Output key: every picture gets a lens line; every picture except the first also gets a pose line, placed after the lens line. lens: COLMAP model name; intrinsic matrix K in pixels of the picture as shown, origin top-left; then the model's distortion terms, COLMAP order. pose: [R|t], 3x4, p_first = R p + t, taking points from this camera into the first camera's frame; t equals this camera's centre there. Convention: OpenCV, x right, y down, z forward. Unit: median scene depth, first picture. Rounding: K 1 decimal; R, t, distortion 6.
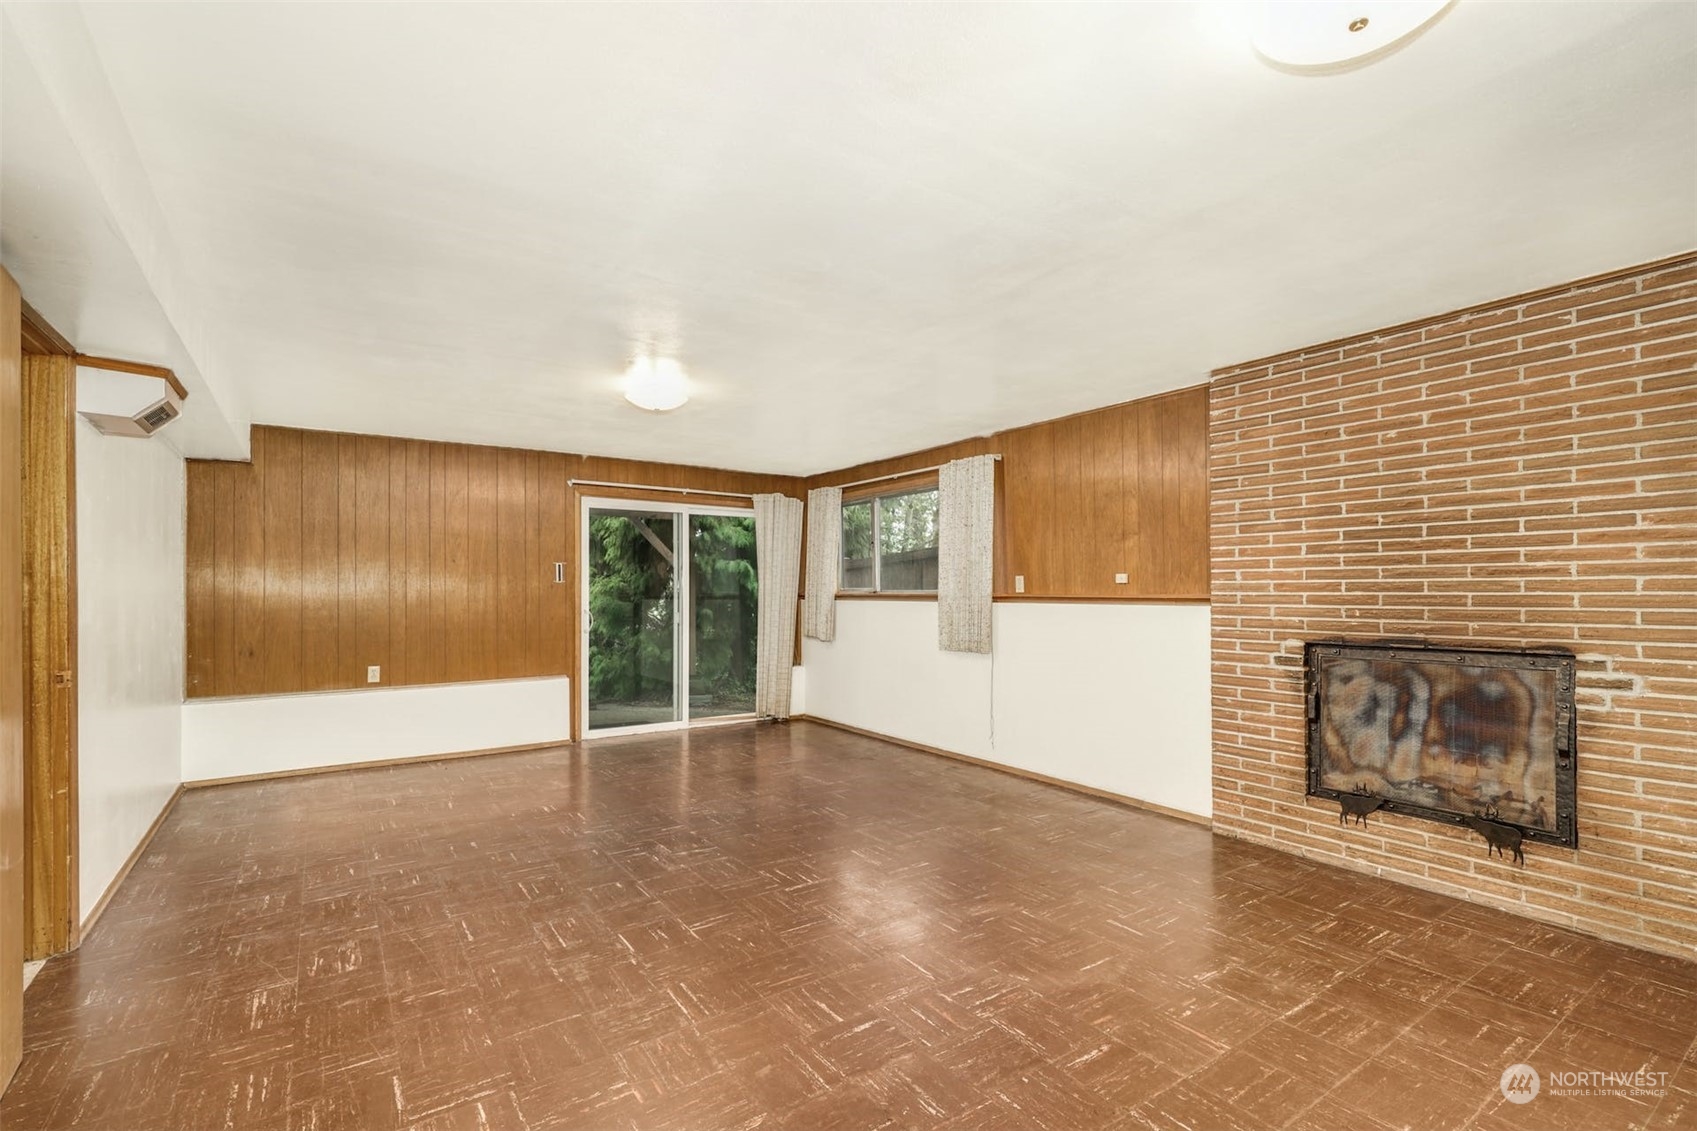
lens RADIAL K [[773.5, 0, 858.3], [0, 773.5, 572.1], [0, 0, 1]] dist [-0.000438, 0.000147]
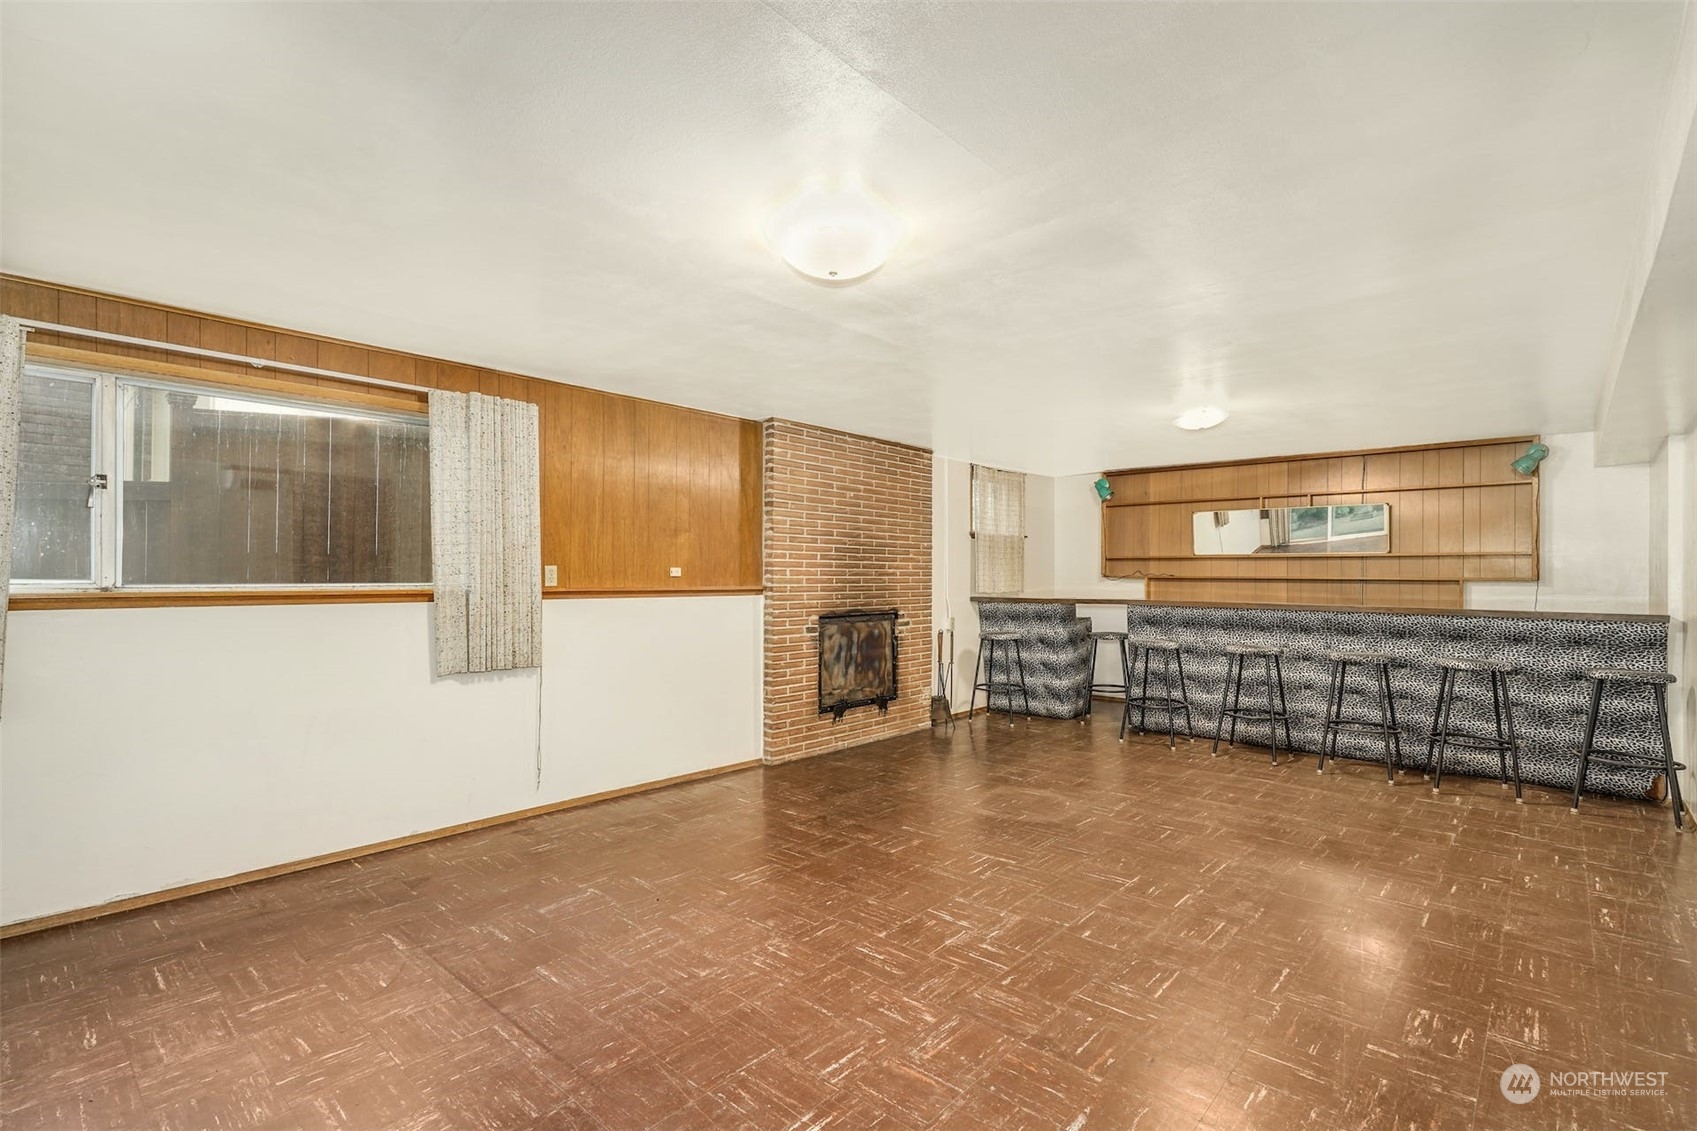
lens RADIAL K [[773.5, 0, 858.5], [0, 773.5, 577.8], [0, 0, 1]] dist [-0.000438, 0.000147]
pose [[-0.227423, 0.005575, 0.973780, -0.984785], [-0.022356, 0.999690, -0.010944, 0.029411], [-0.973539, -0.024259, -0.227228, 1.321947]]
